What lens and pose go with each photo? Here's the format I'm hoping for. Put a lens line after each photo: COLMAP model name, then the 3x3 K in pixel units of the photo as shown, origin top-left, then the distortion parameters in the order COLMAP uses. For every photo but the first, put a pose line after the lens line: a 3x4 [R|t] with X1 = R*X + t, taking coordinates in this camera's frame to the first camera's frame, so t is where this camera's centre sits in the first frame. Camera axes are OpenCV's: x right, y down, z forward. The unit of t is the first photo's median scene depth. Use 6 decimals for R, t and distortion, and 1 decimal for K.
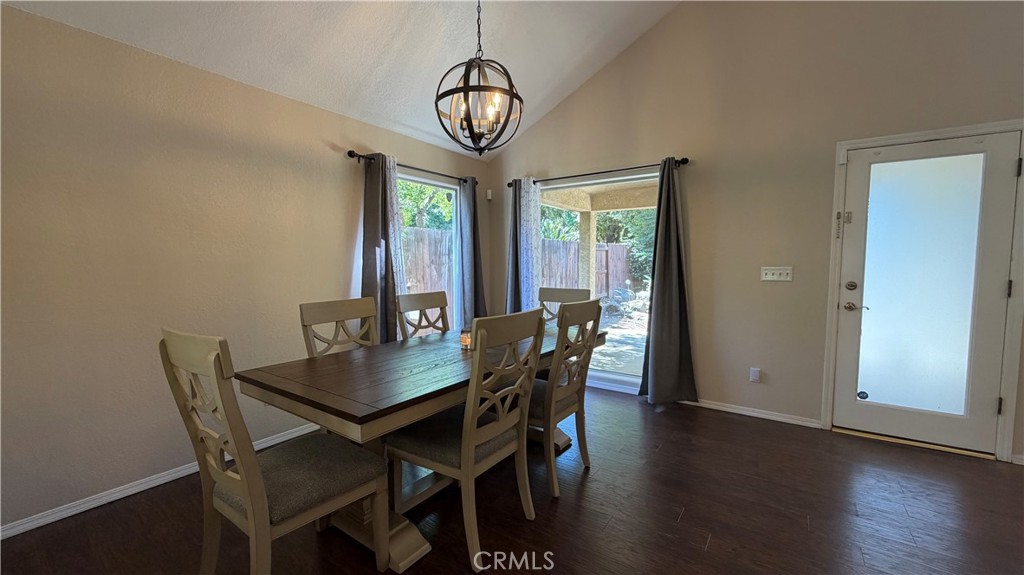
lens RADIAL K [[413.7, 0, 509.9], [0, 413.7, 288.9], [0, 0, 1]] dist [-0.001475, -0.000168]
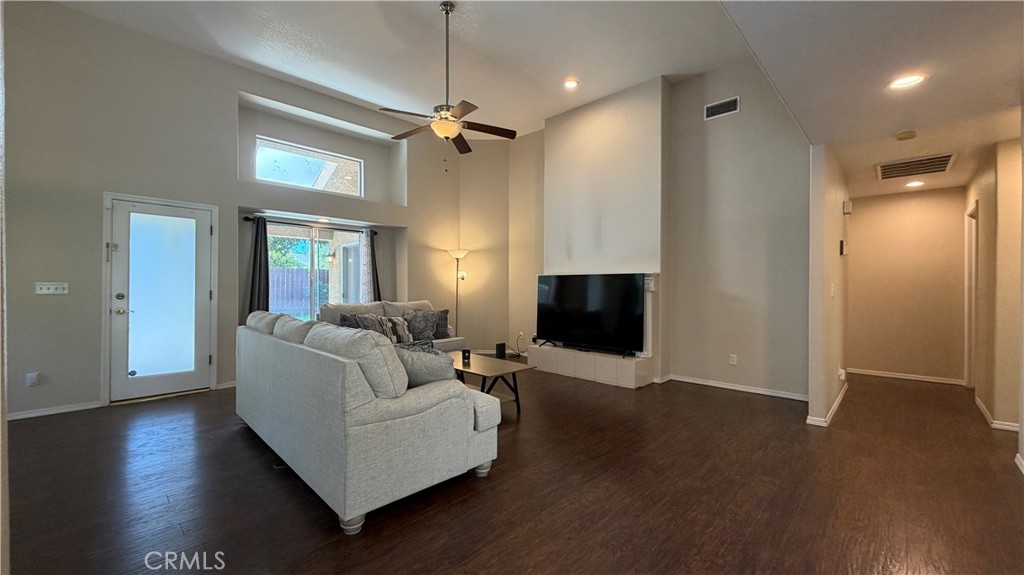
lens RADIAL K [[413.7, 0, 509.9], [0, 413.7, 288.9], [0, 0, 1]] dist [-0.001475, -0.000168]
pose [[0.129674, -0.002277, 0.991554, -0.384218], [0.054930, 0.998478, -0.004891, 0.046506], [-0.990034, 0.055100, 0.129602, -0.483510]]
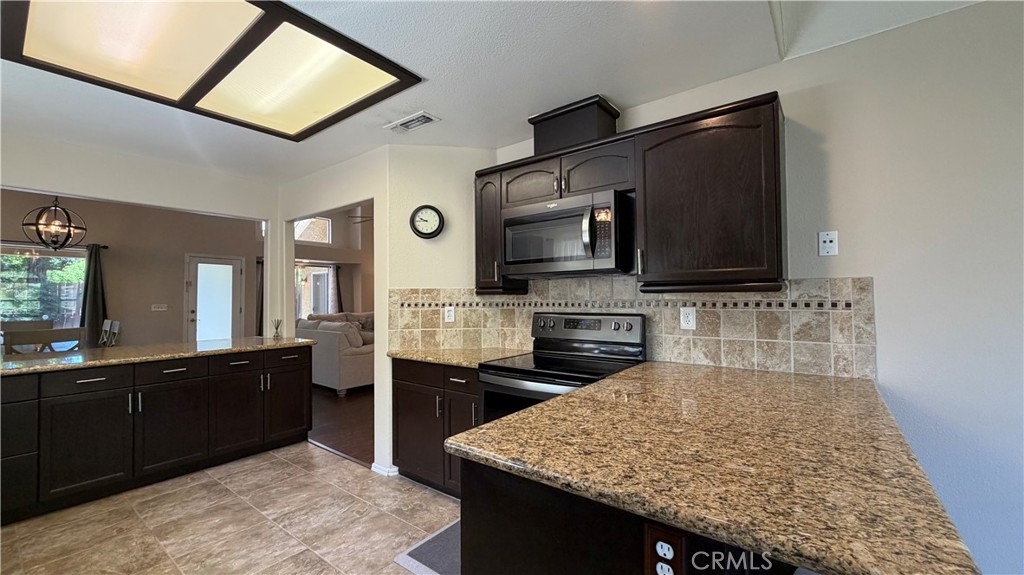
lens RADIAL K [[408.8, 0, 512.0], [0, 408.8, 287.5], [0, 0, 1]] dist [0.000384, -0.000041]
pose [[0.015497, 0.026113, 0.999539, -1.575271], [0.064412, 0.997556, -0.027060, 0.037801], [-0.997803, 0.064802, 0.013778, -0.935759]]
